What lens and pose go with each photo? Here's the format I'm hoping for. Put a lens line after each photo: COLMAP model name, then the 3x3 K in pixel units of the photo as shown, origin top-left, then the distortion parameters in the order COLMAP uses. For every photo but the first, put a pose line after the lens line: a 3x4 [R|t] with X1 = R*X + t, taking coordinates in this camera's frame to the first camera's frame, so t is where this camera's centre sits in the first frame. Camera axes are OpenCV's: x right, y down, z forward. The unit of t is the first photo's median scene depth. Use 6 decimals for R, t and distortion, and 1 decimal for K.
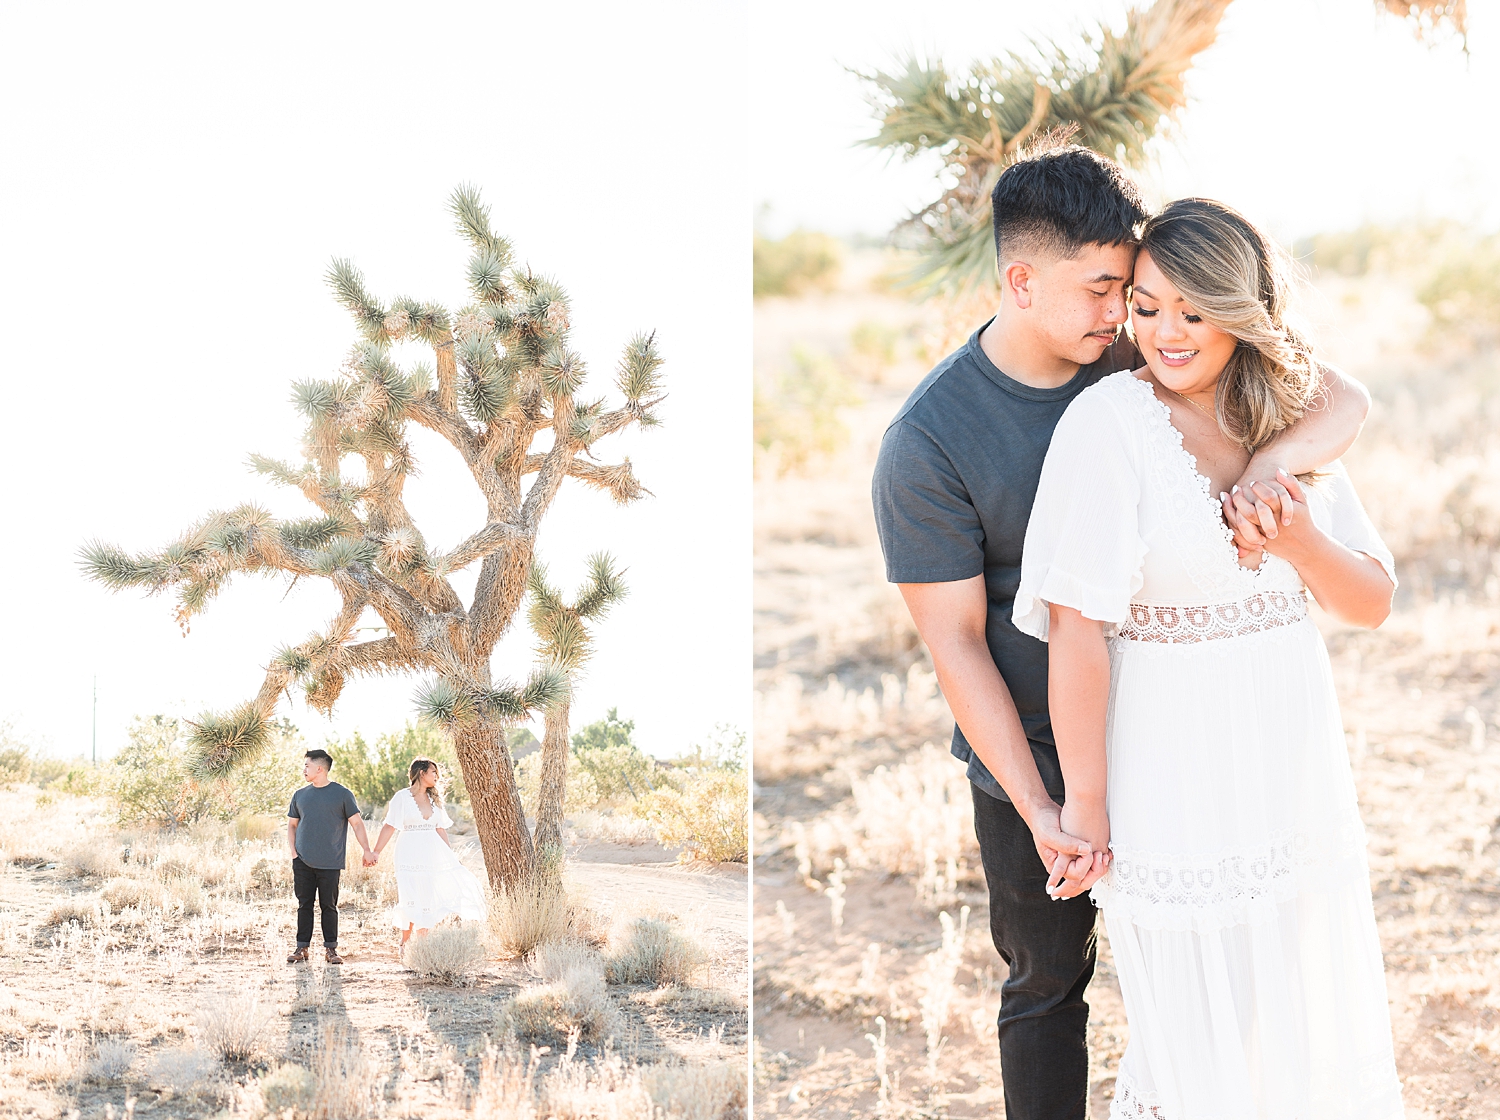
lens RADIAL K [[1654.2, 0, 371.0], [0, 1654.2, 633.4], [0, 0, 1]] dist [0.017160, 0.006249]
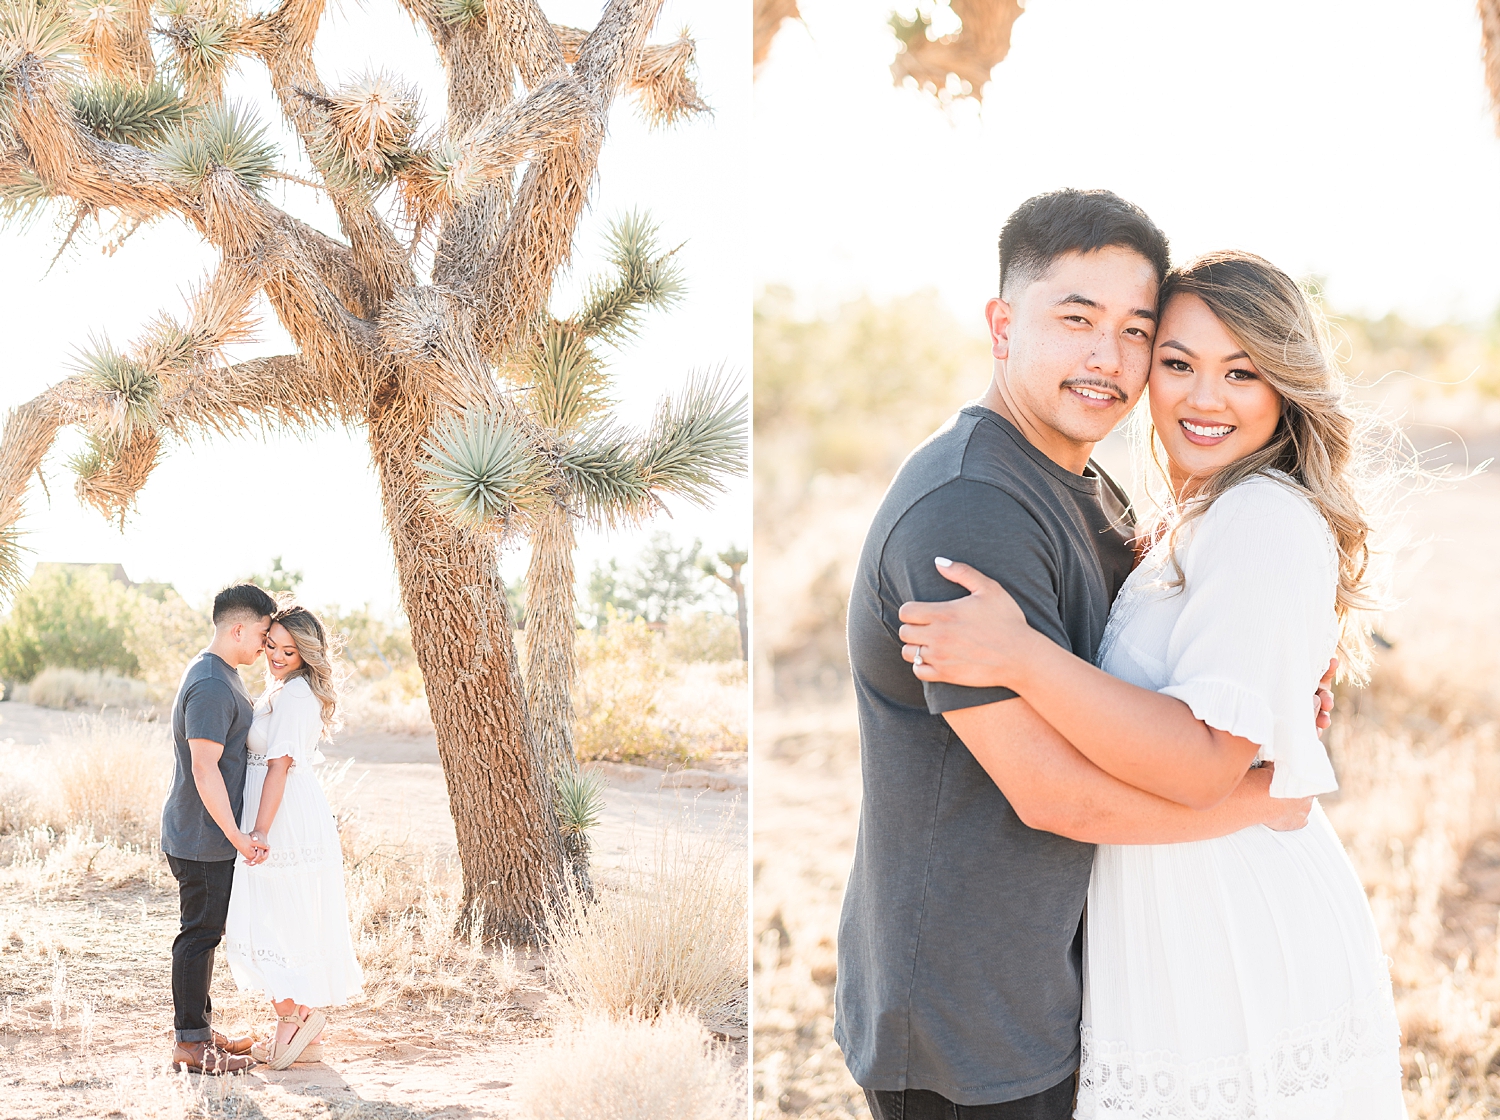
lens RADIAL K [[1948.7, 0, 321.4], [0, 1948.7, 620.4], [0, 0, 1]] dist [0.007585, 0.008083]
pose [[0.984051, -0.009883, 0.177610, -0.077330], [-0.003715, 0.997096, 0.076068, 0.036926], [-0.177846, -0.075515, 0.981157, 0.438069]]
